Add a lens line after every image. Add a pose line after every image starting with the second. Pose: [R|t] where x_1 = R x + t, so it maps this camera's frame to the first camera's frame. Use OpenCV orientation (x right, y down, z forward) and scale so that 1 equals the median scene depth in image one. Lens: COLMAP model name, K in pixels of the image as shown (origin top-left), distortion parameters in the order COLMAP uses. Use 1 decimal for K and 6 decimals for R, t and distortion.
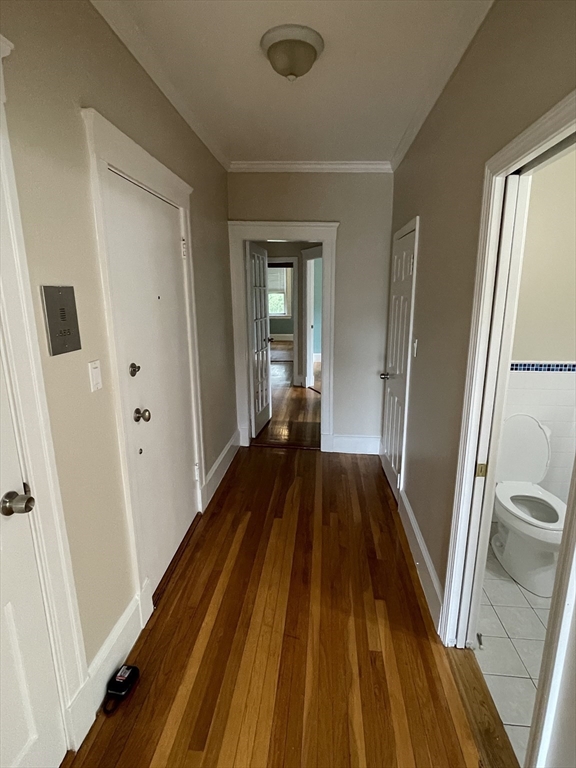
lens RADIAL K [[395.5, 0, 292.1], [0, 395.5, 382.1], [0, 0, 1]] dist [-0.000554, 0.003539]
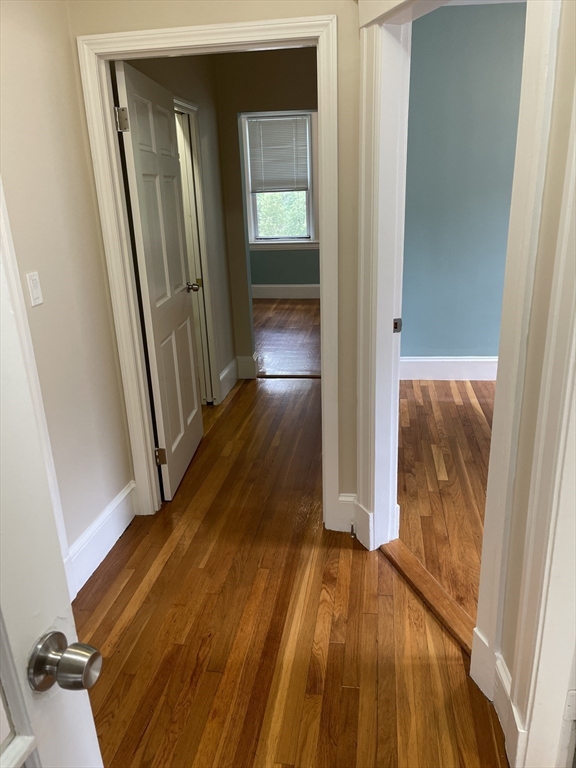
lens RADIAL K [[583.0, 0, 287.7], [0, 583.0, 384.7], [0, 0, 1]] dist [0.009570, -0.000848]
pose [[0.997622, 0.004554, -0.068773, 0.005713], [0.002615, 0.994595, 0.103794, -0.140012], [0.068874, -0.103727, 0.992218, 0.606351]]
